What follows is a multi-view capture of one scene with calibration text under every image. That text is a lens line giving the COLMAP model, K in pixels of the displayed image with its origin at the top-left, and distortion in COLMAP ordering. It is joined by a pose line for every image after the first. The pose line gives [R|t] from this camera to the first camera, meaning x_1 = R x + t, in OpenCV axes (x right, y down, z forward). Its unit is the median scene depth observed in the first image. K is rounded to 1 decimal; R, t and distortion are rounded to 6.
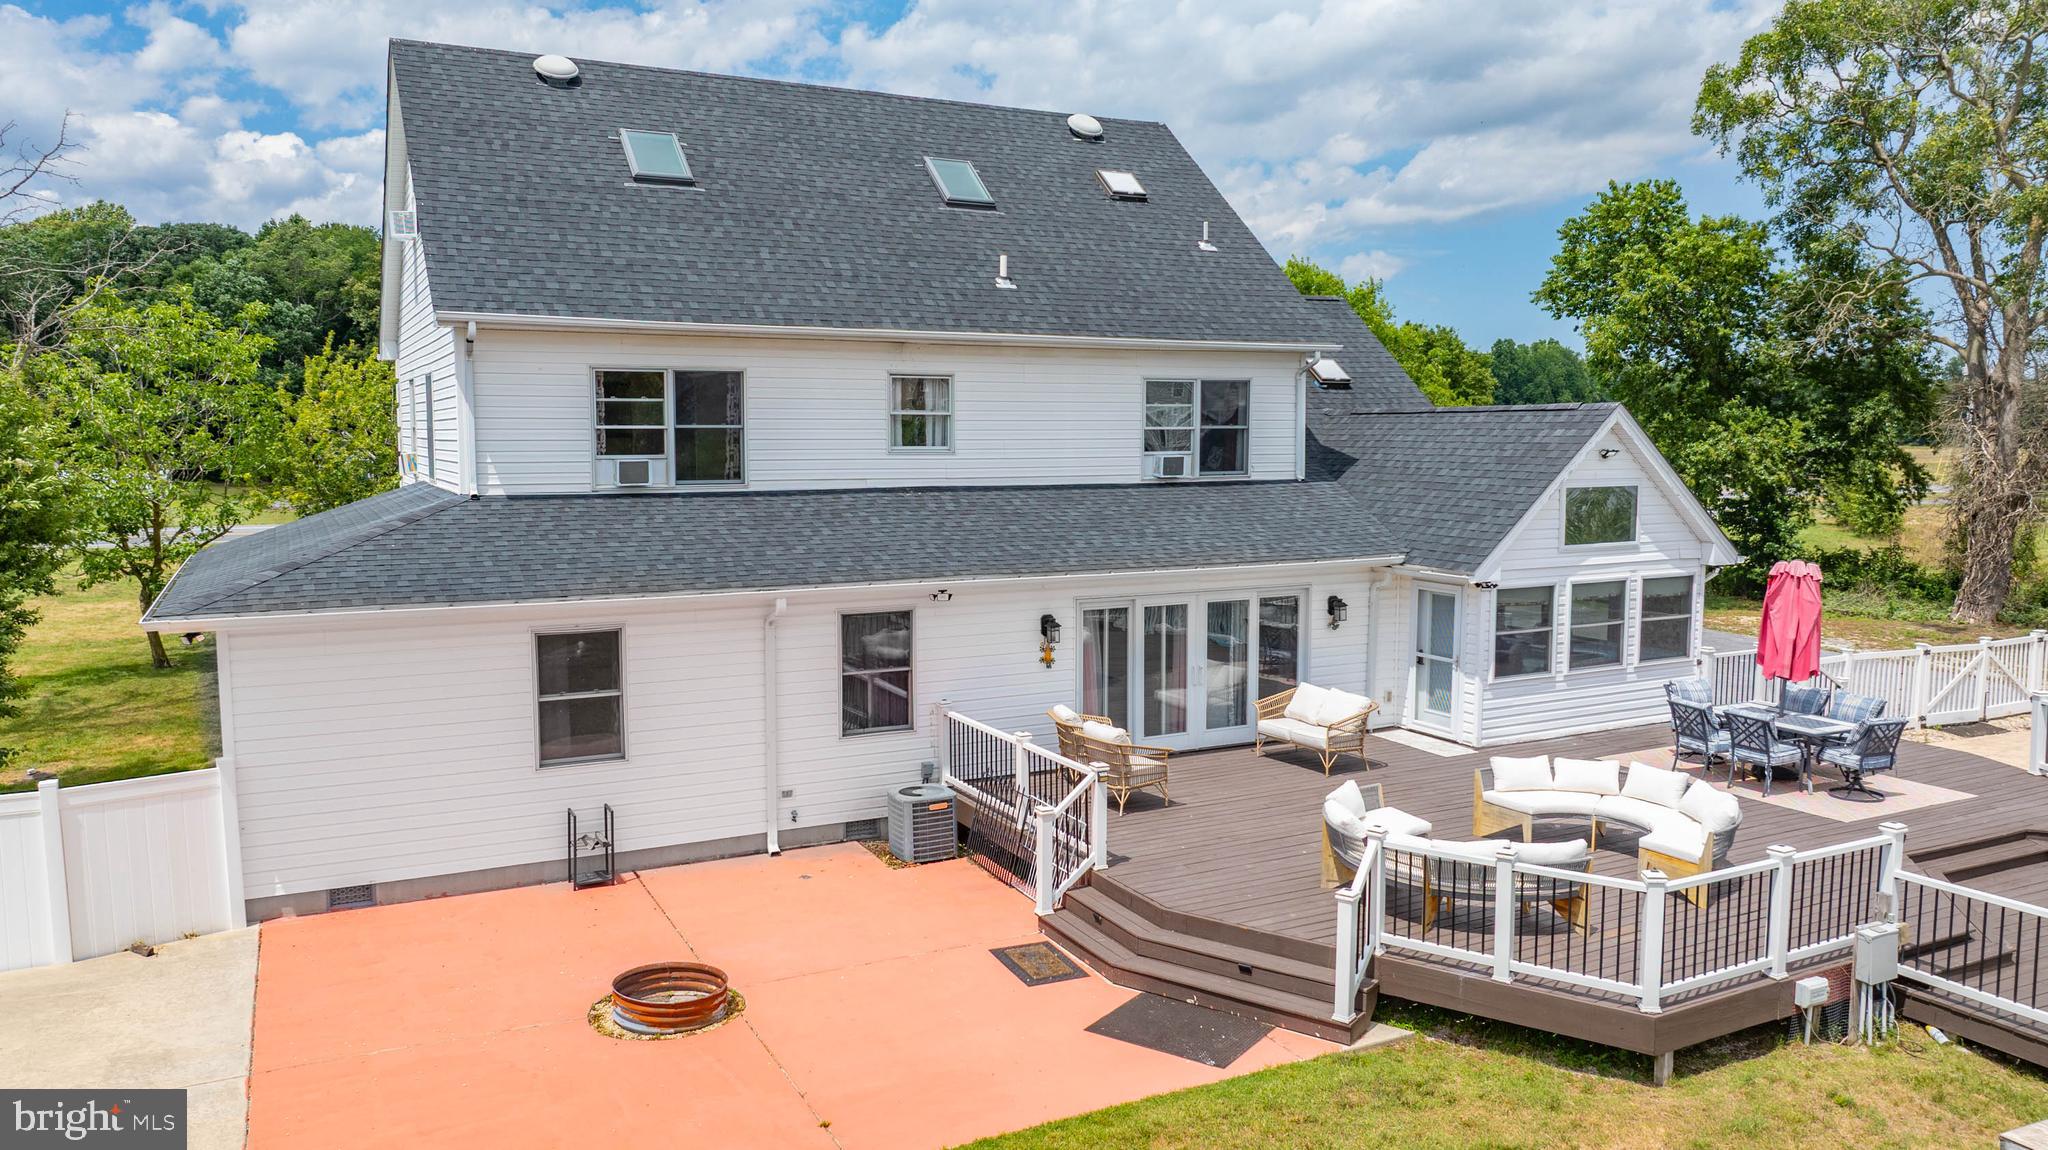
lens RADIAL K [[1438.7, 0, 1018.8], [0, 1438.7, 582.4], [0, 0, 1]] dist [-0.033182, 0.026656]
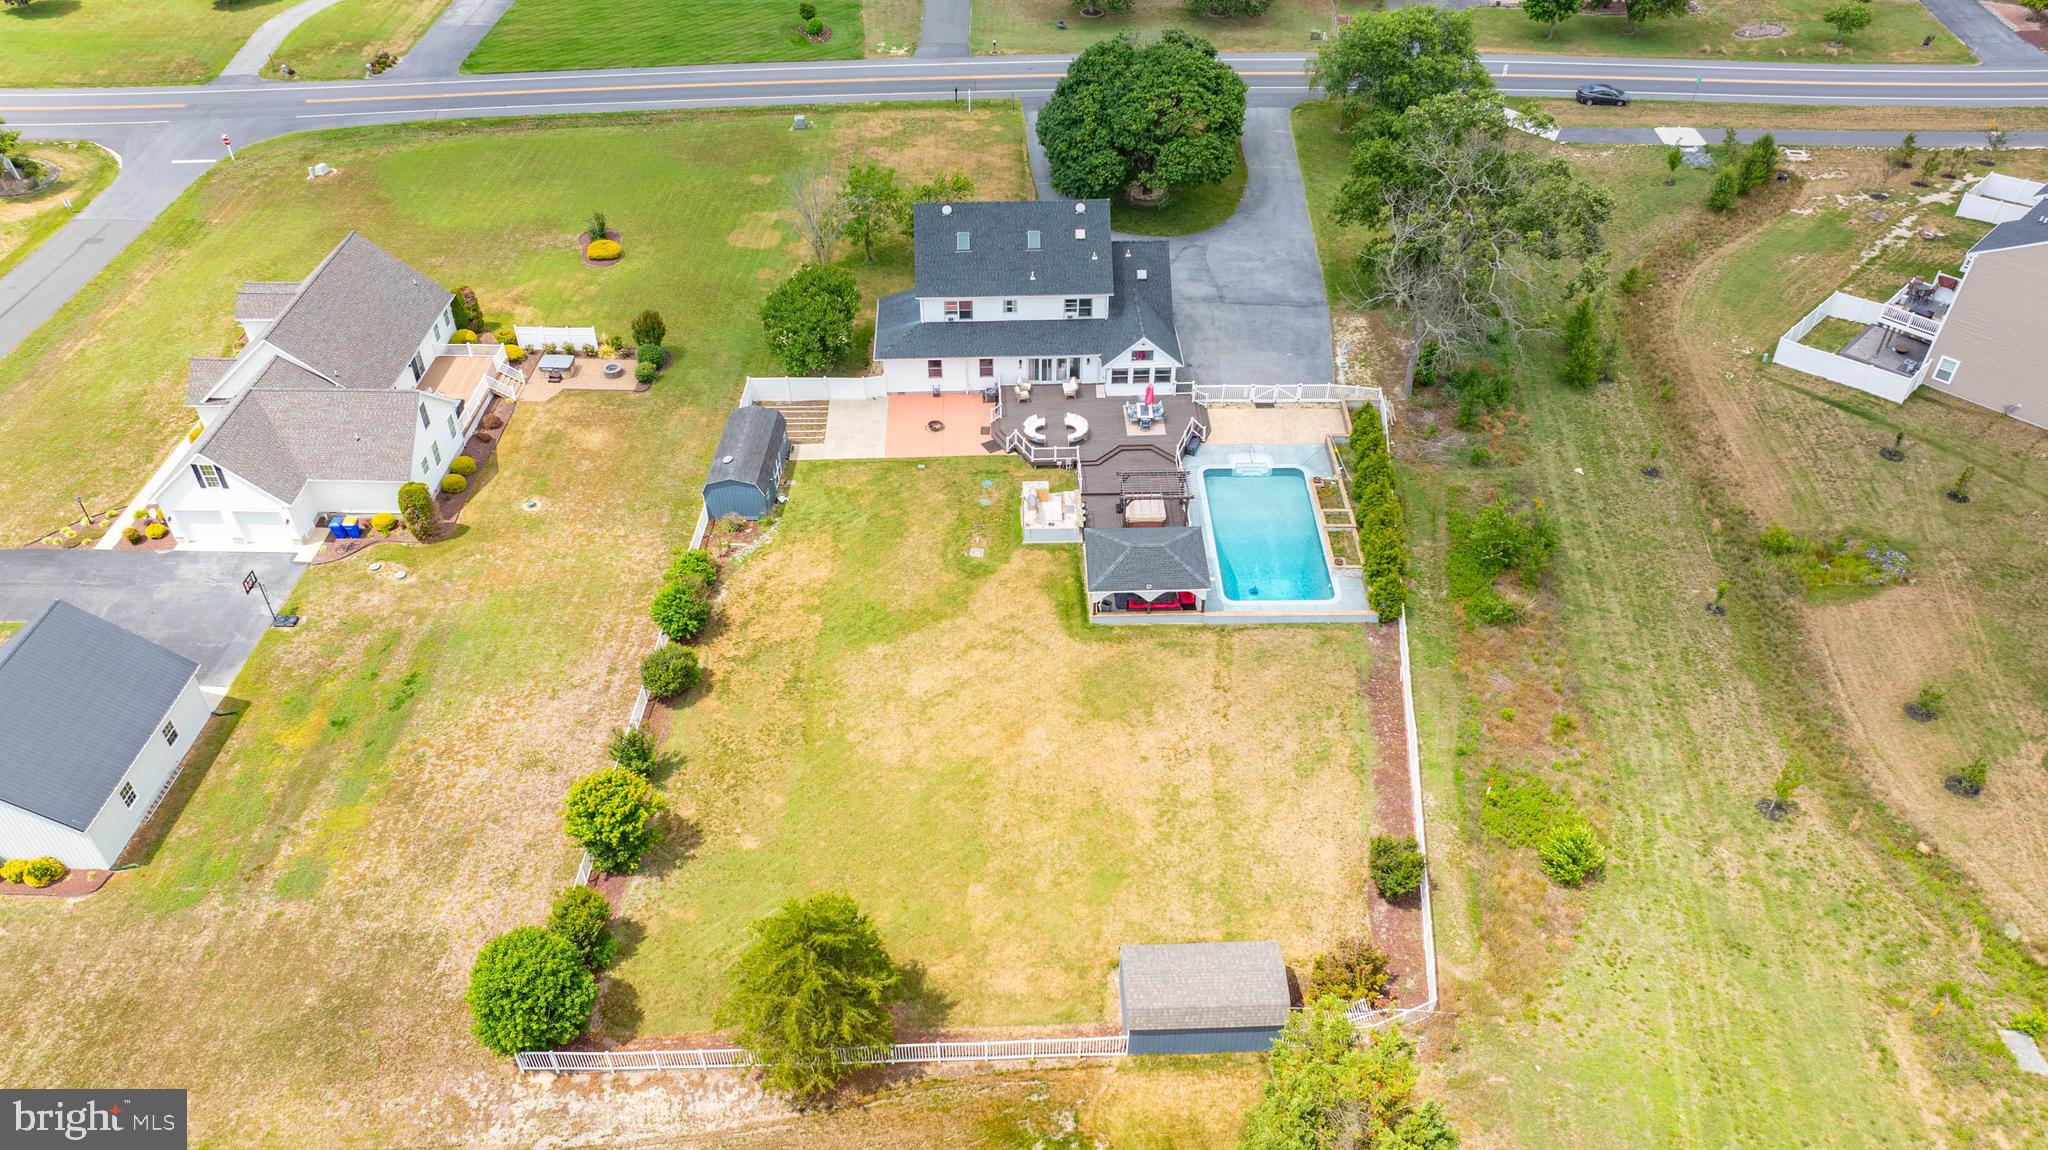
lens RADIAL K [[1438.7, 0, 1026.1], [0, 1438.7, 577.6], [0, 0, 1]] dist [-0.033182, 0.026656]
pose [[0.908270, 0.270421, -0.319245, 1.922251], [-0.043013, 0.819355, 0.571671, -2.318618], [0.416167, -0.505500, 0.755827, -3.362621]]
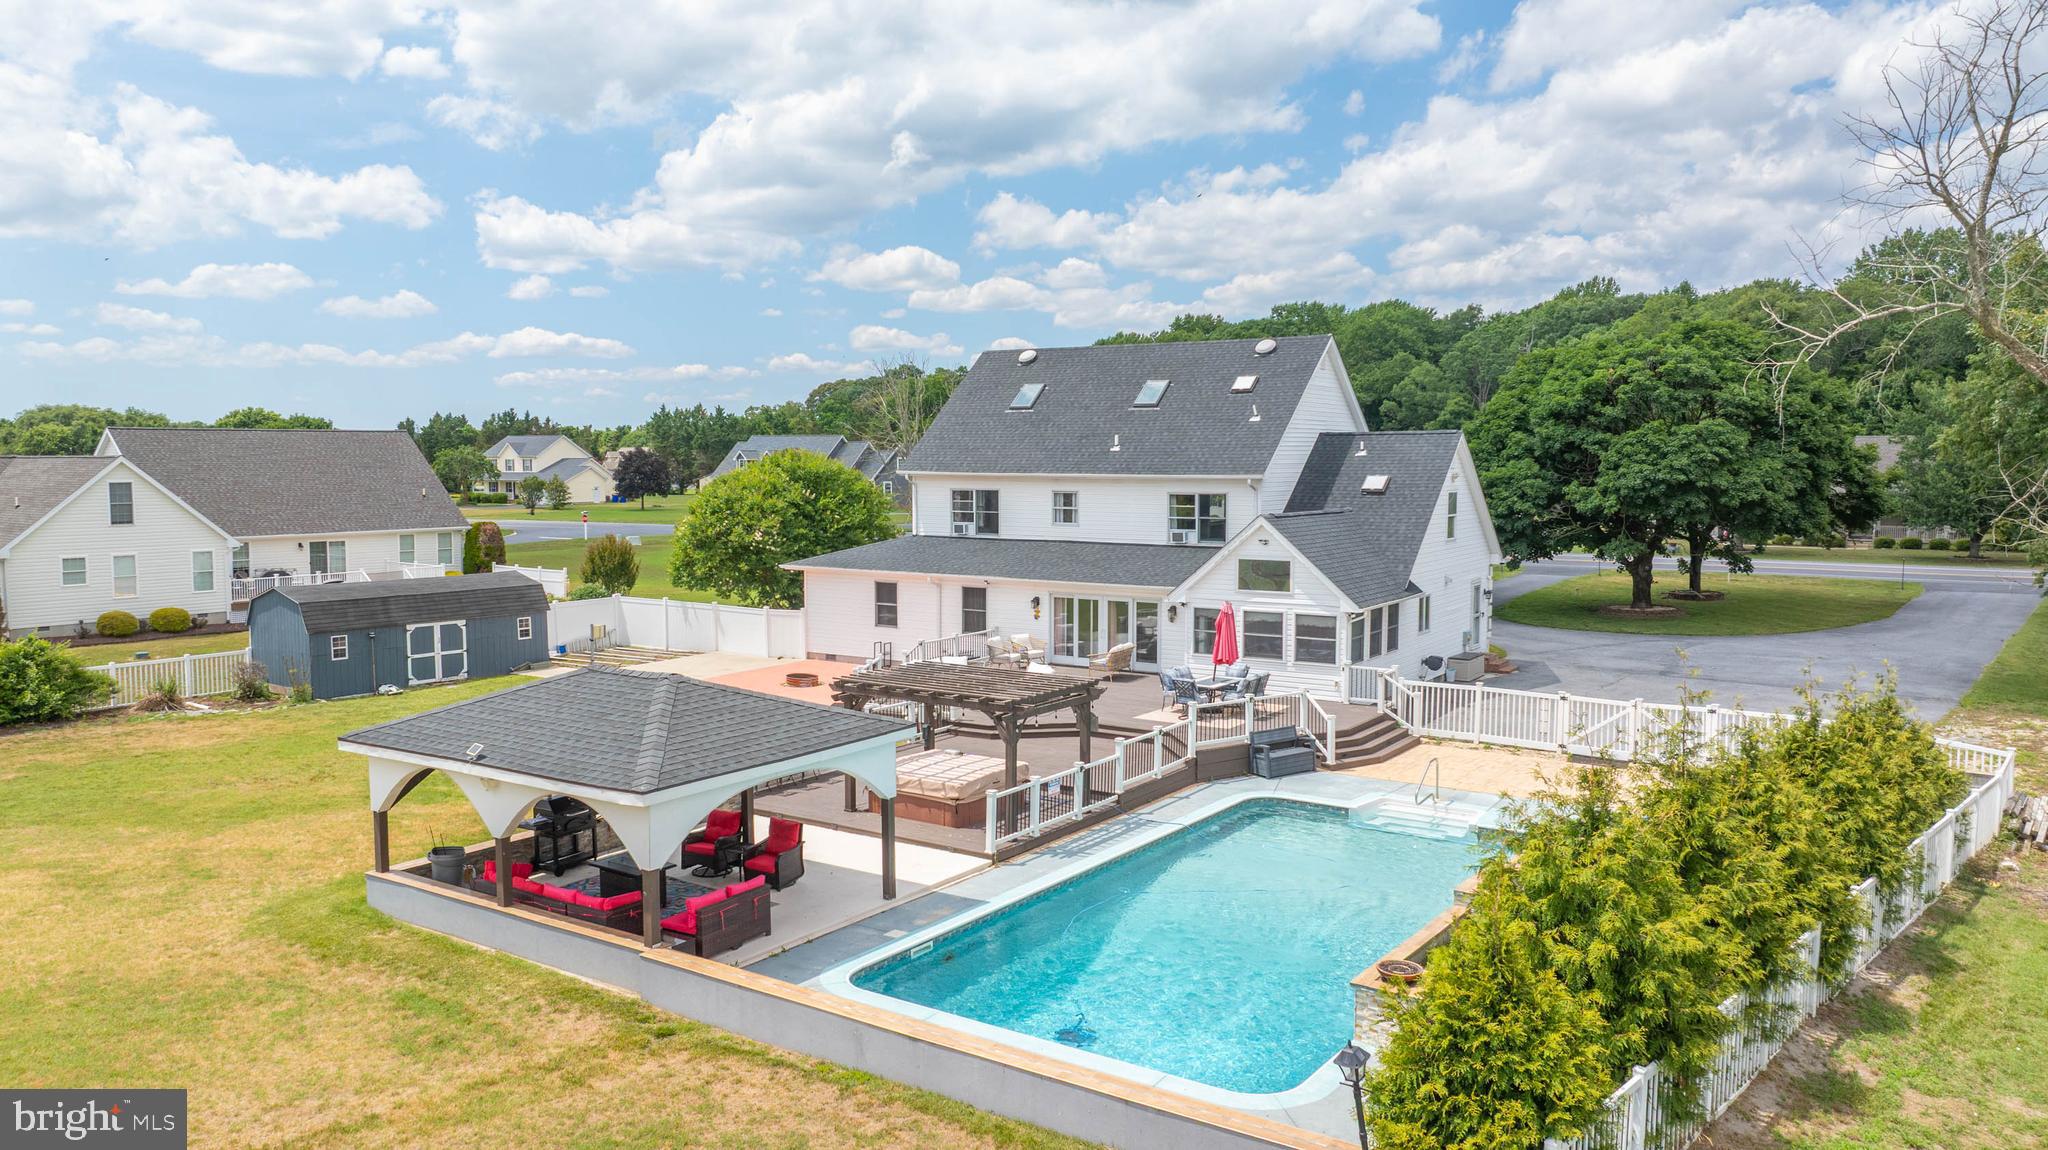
lens RADIAL K [[1438.7, 0, 1022.2], [0, 1438.7, 570.7], [0, 0, 1]] dist [-0.033182, 0.026656]
pose [[0.496923, 0.071119, -0.864876, 2.016967], [-0.091298, 0.995390, 0.029394, -0.086299], [0.862979, 0.064355, 0.501125, -0.207953]]
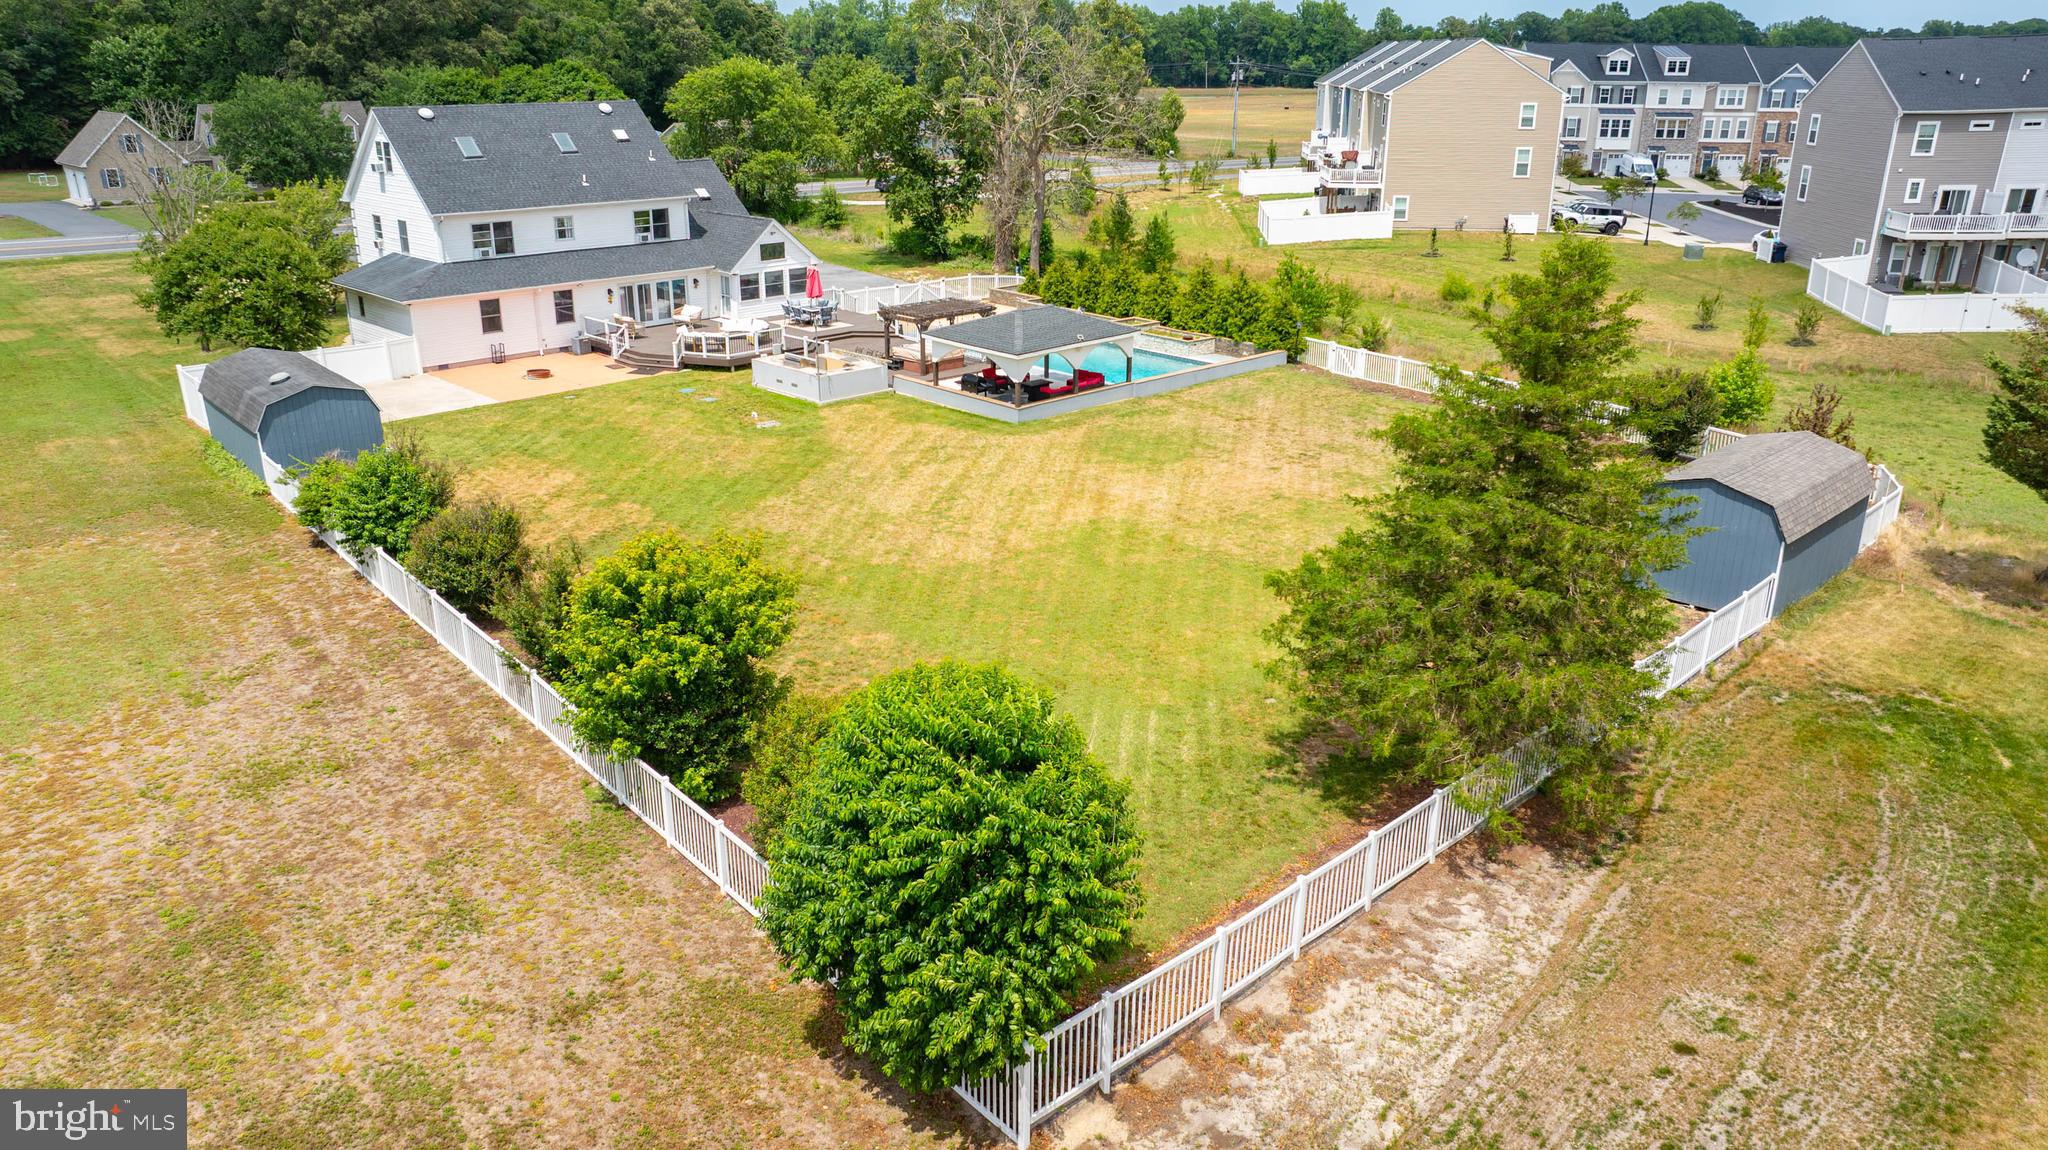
lens RADIAL K [[1438.7, 0, 1030.8], [0, 1438.7, 584.0], [0, 0, 1]] dist [-0.033182, 0.026656]
pose [[0.952248, -0.100936, 0.288161, -0.083348], [0.025576, 0.966829, 0.254140, -0.147215], [-0.304254, -0.234634, 0.923242, -2.801087]]
